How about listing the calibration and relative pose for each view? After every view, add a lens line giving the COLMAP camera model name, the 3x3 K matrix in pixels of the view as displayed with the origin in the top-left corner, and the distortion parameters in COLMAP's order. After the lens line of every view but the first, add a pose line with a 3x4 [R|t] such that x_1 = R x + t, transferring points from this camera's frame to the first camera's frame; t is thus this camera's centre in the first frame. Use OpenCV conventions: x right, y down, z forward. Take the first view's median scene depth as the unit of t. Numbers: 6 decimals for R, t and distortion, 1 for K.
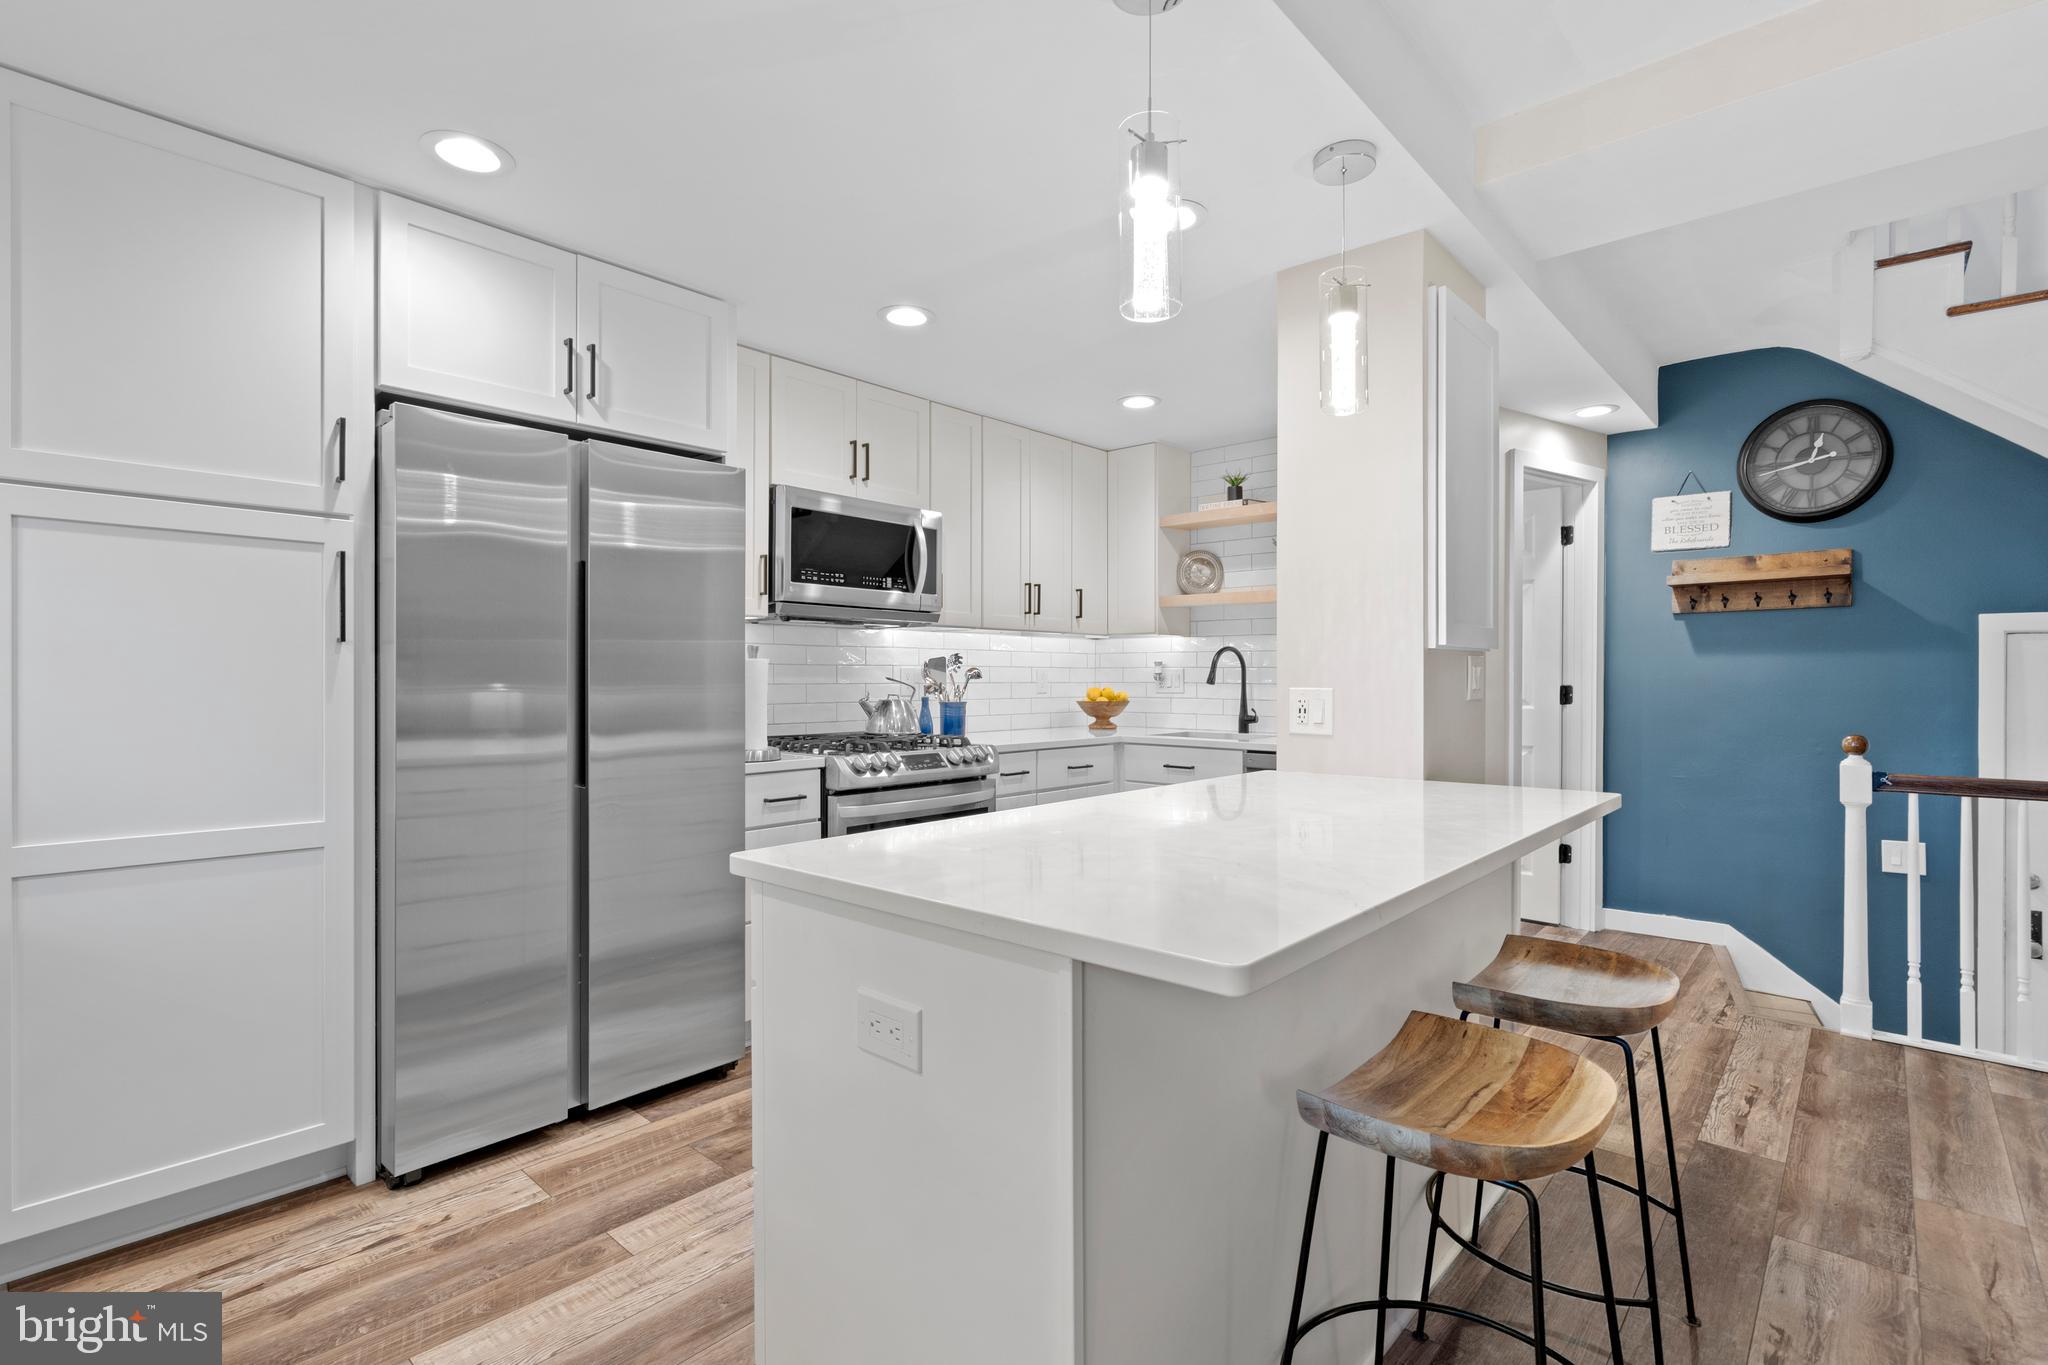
lens RADIAL K [[957.8, 0, 1060.7], [0, 957.8, 682.6], [0, 0, 1]] dist [-0.015536, 0.003394]
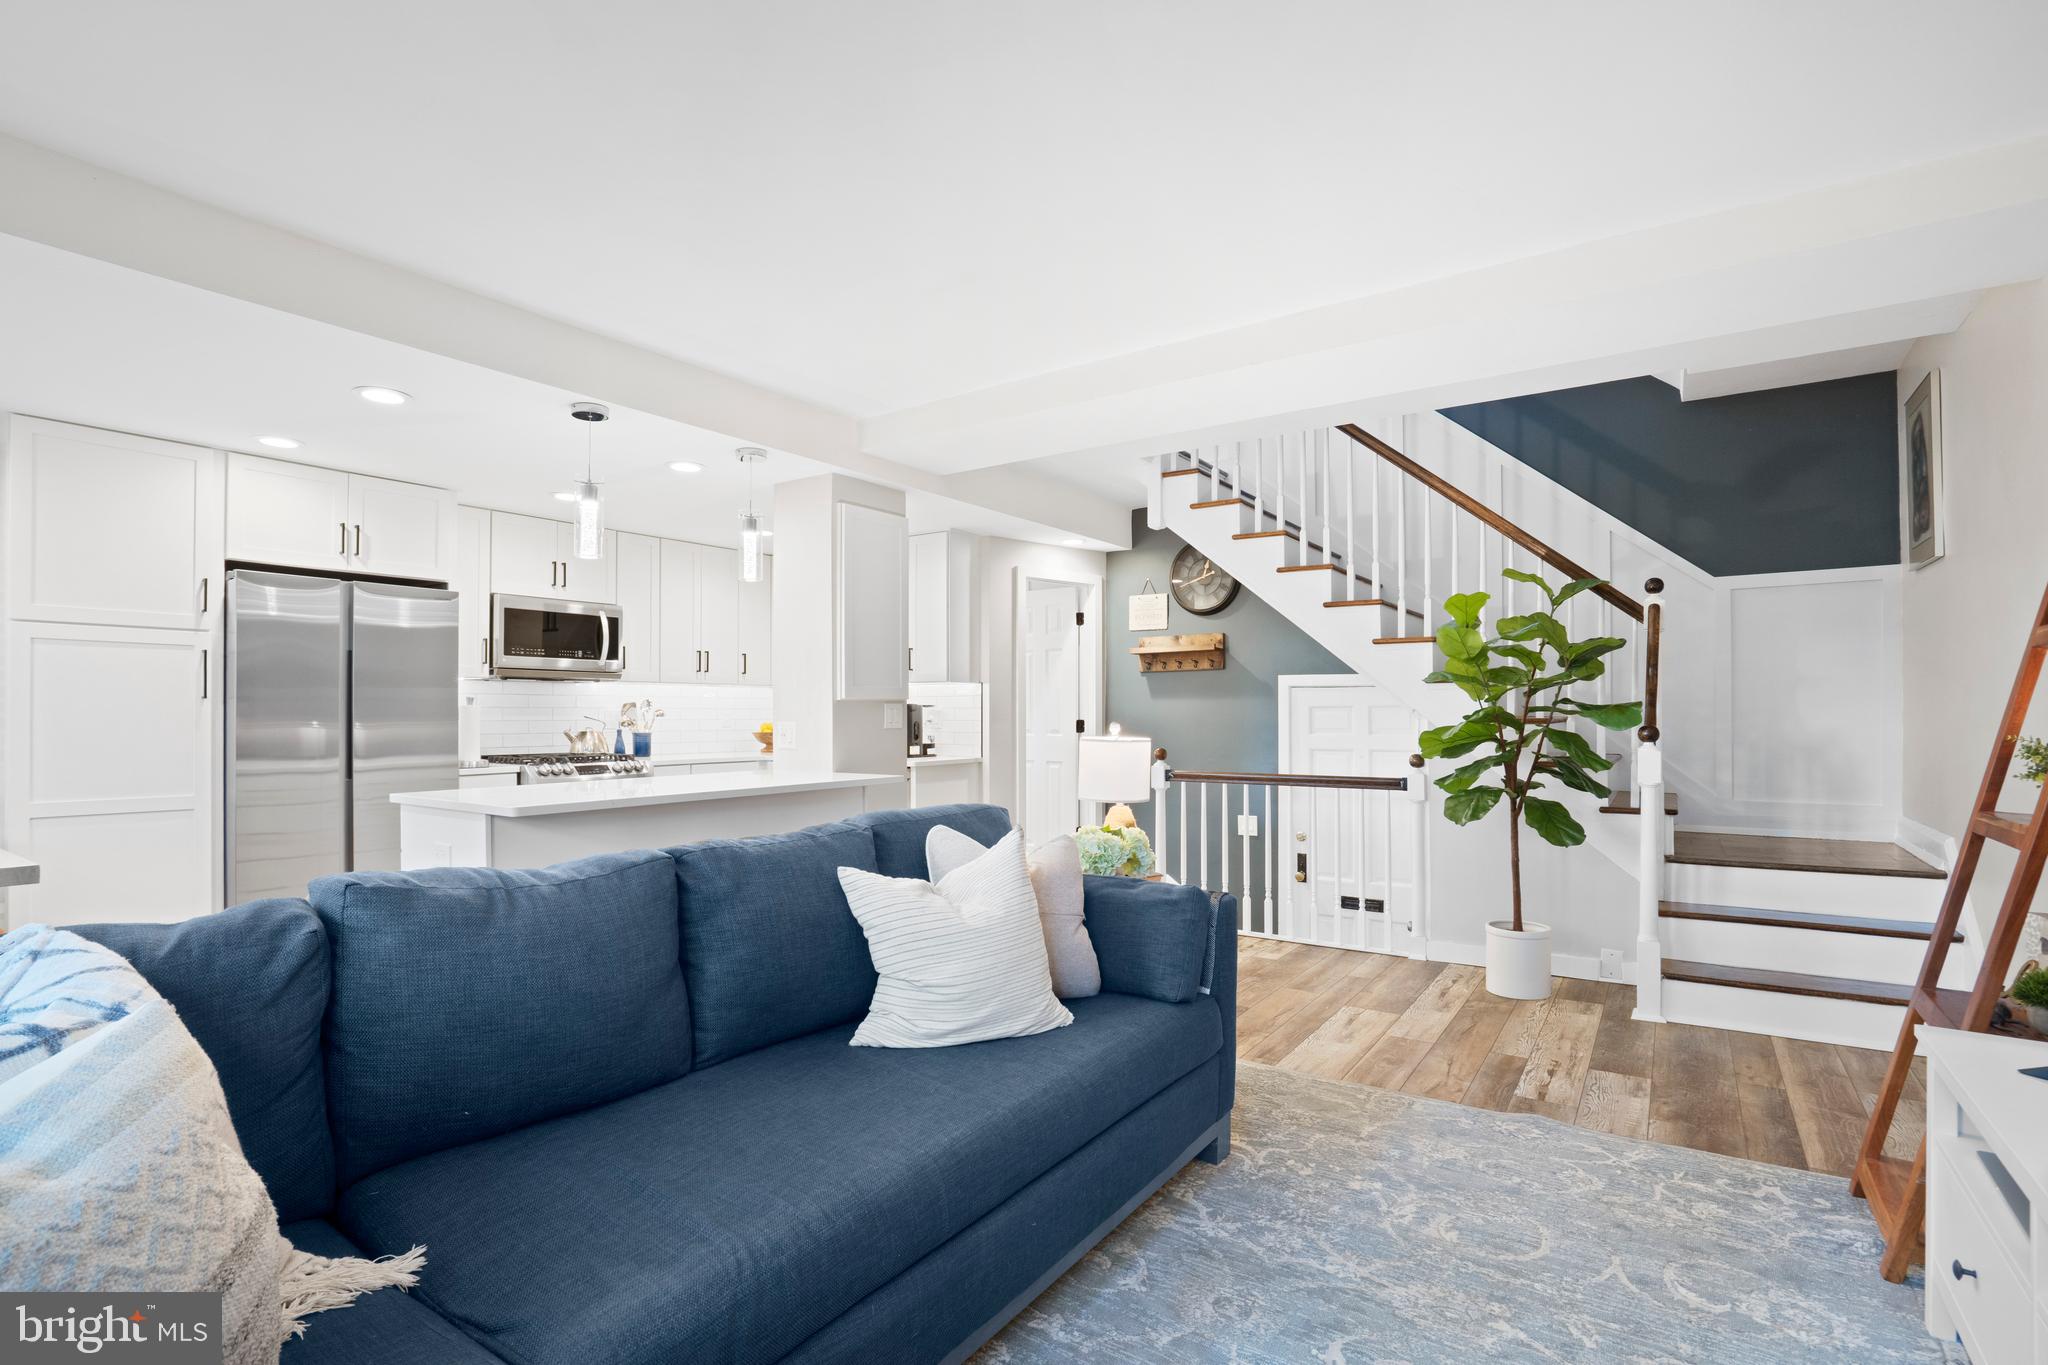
lens RADIAL K [[957.8, 0, 1053.6], [0, 957.8, 703.2], [0, 0, 1]] dist [-0.015536, 0.003394]
pose [[0.993634, -0.003020, 0.112617, 0.416928], [0.004887, 0.999855, -0.016303, 0.002439], [-0.112552, 0.016750, 0.993505, -0.627621]]
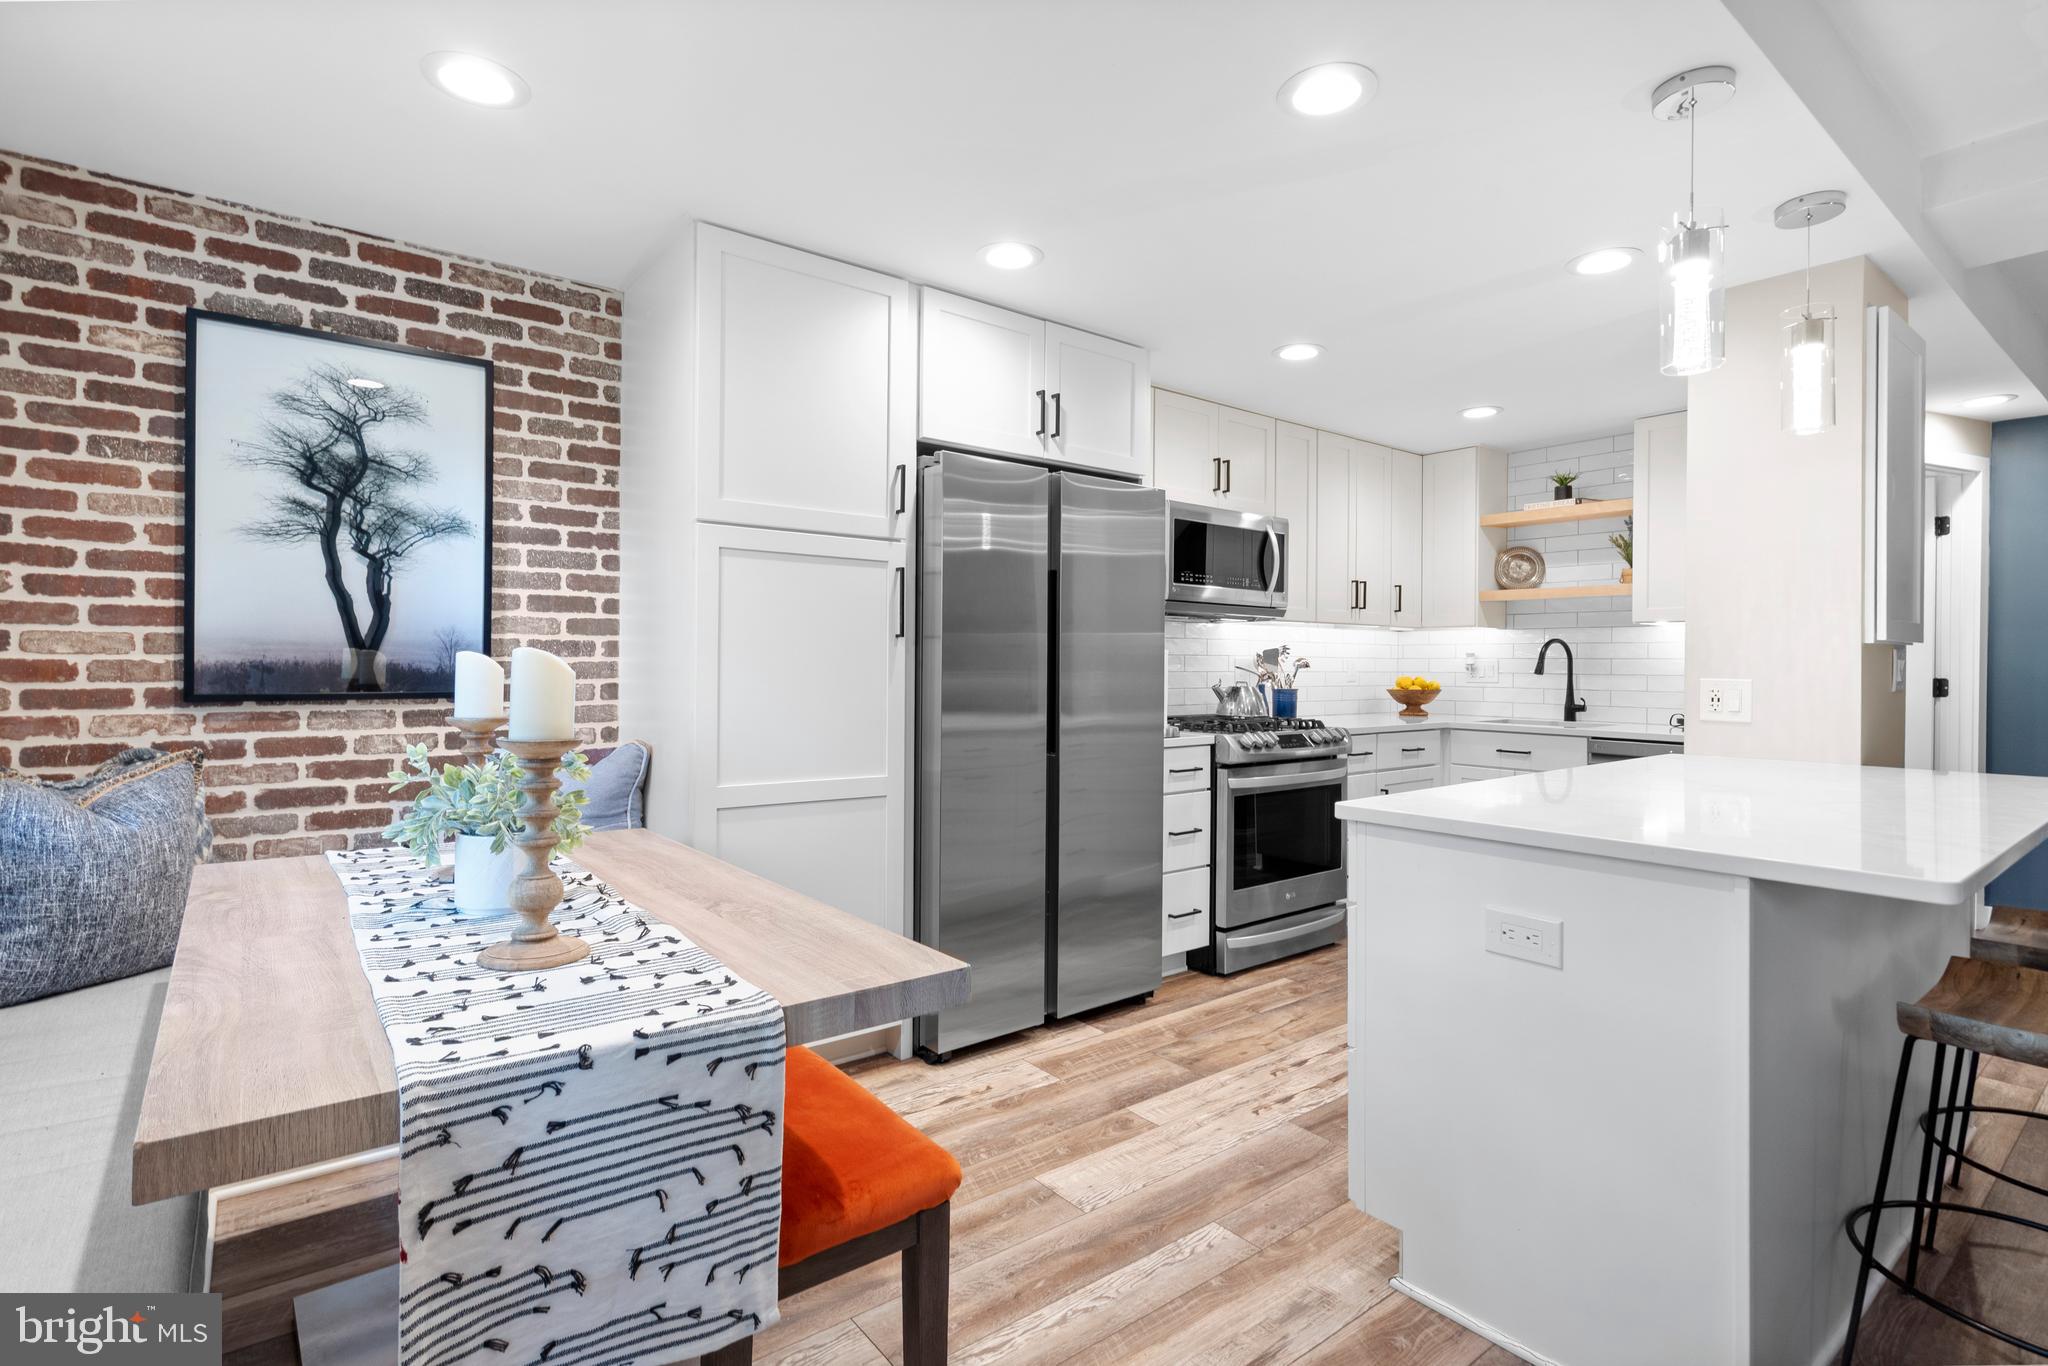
lens RADIAL K [[957.8, 0, 1012.8], [0, 957.8, 667.0], [0, 0, 1]] dist [-0.015536, 0.003394]
pose [[0.978336, 0.006393, -0.206926, -0.212004], [-0.007077, 0.999972, -0.002562, 0.000101], [0.206904, 0.003971, 0.978353, -0.153554]]
